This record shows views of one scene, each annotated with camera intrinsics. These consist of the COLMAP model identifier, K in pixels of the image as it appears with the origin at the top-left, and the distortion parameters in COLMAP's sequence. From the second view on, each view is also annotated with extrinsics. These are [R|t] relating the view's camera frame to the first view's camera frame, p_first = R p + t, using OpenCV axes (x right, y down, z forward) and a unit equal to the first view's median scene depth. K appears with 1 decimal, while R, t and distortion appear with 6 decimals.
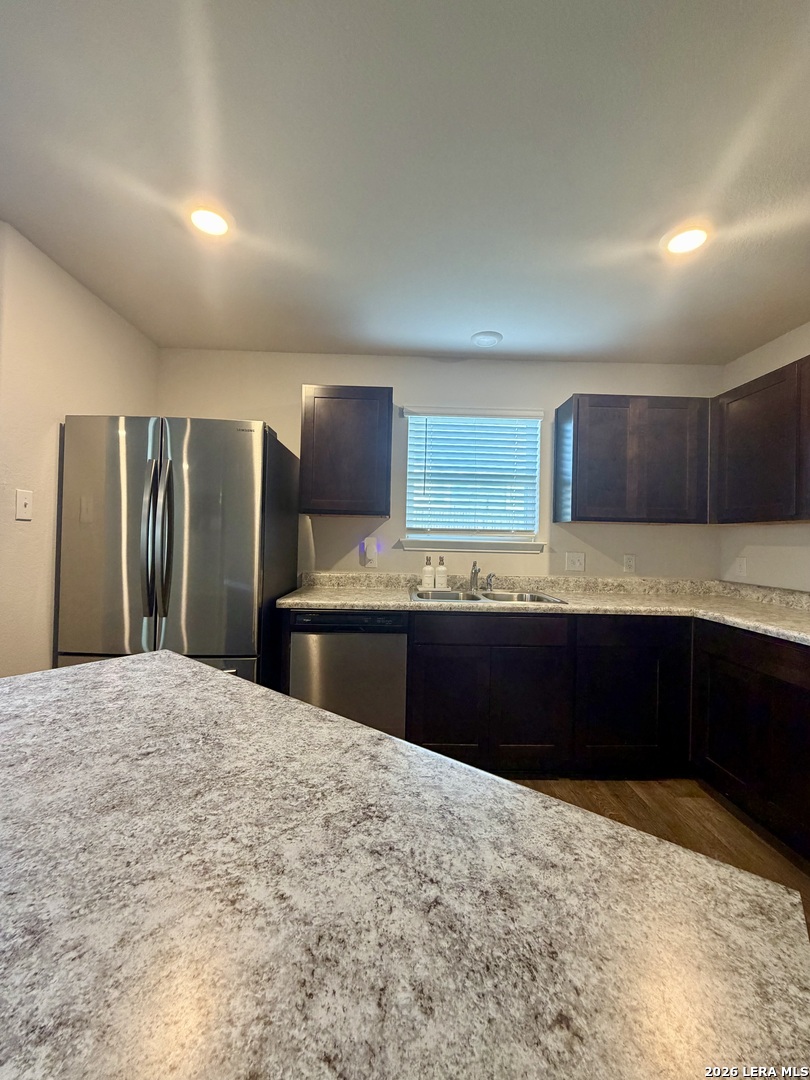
lens RADIAL K [[431.2, 0, 404.6], [0, 431.2, 535.8], [0, 0, 1]] dist [-0.001018, 0.000718]
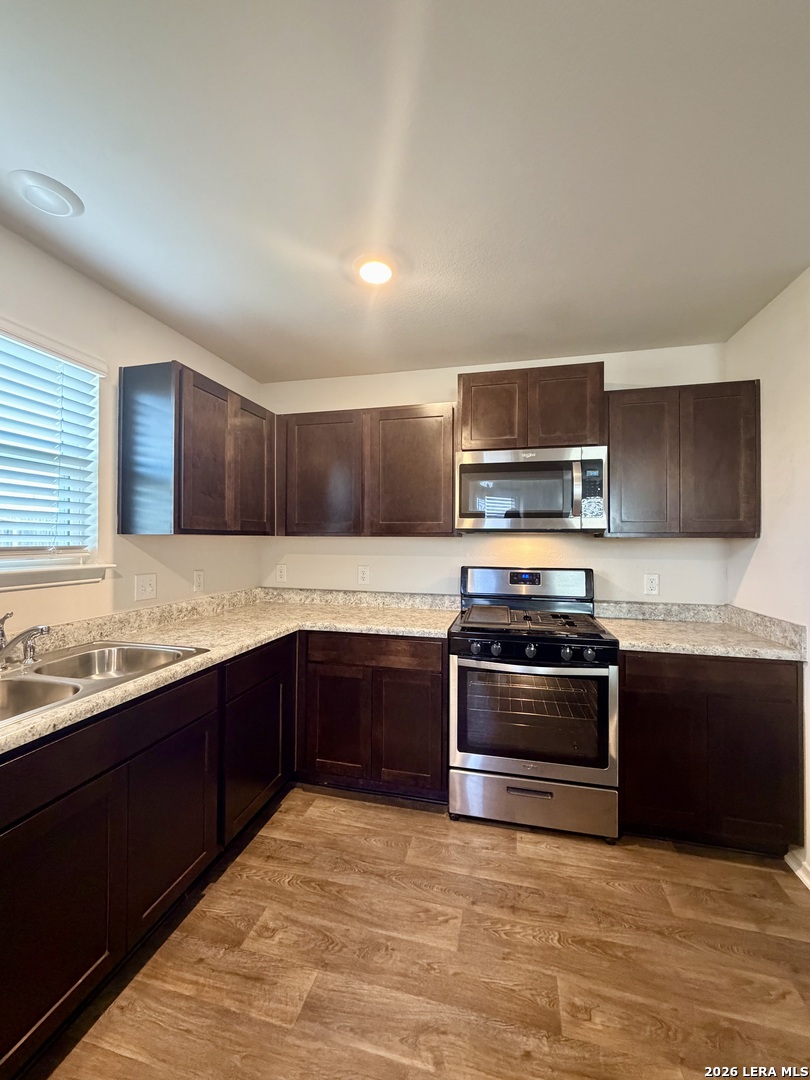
lens RADIAL K [[431.2, 0, 404.6], [0, 431.2, 535.8], [0, 0, 1]] dist [-0.001018, 0.000718]
pose [[0.264061, -0.013785, 0.964407, -0.201225], [-0.007669, 0.999836, 0.016391, -0.044056], [-0.964475, -0.011725, 0.263912, 0.399340]]
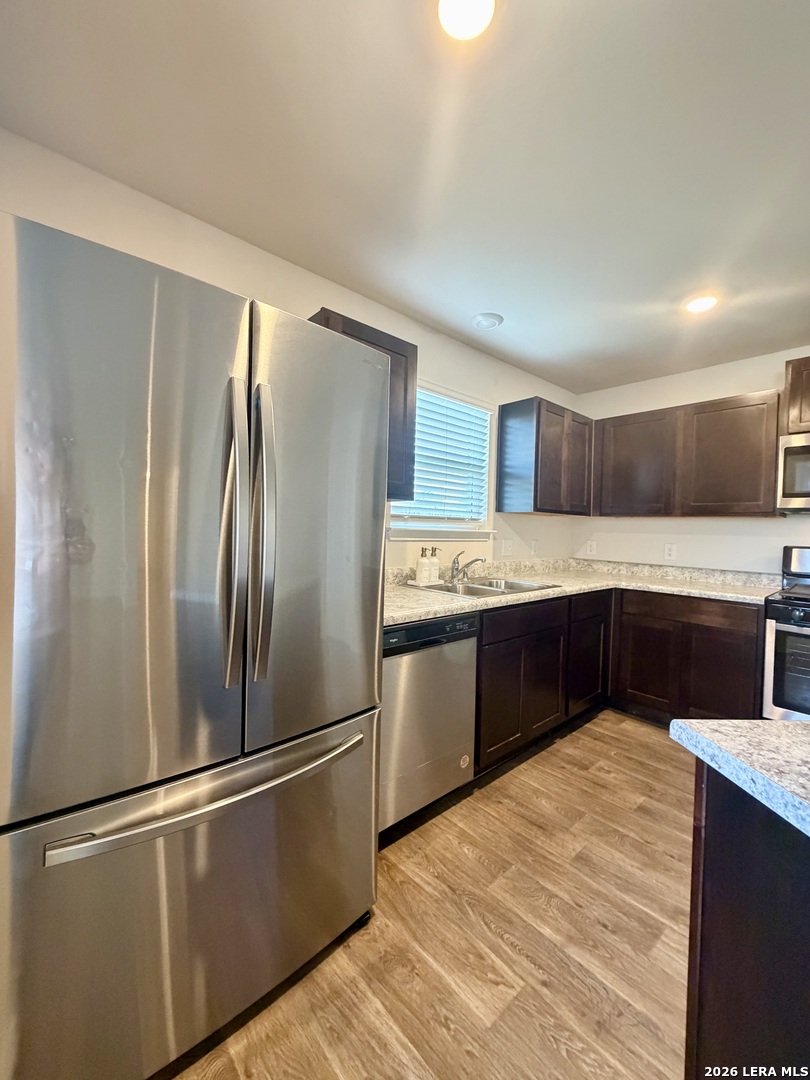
lens RADIAL K [[431.2, 0, 404.6], [0, 431.2, 535.8], [0, 0, 1]] dist [-0.001018, 0.000718]
pose [[0.762168, -0.013792, 0.647232, -0.546233], [-0.015523, 0.999096, 0.039569, -0.010526], [-0.647193, -0.040206, 0.761265, 0.341451]]
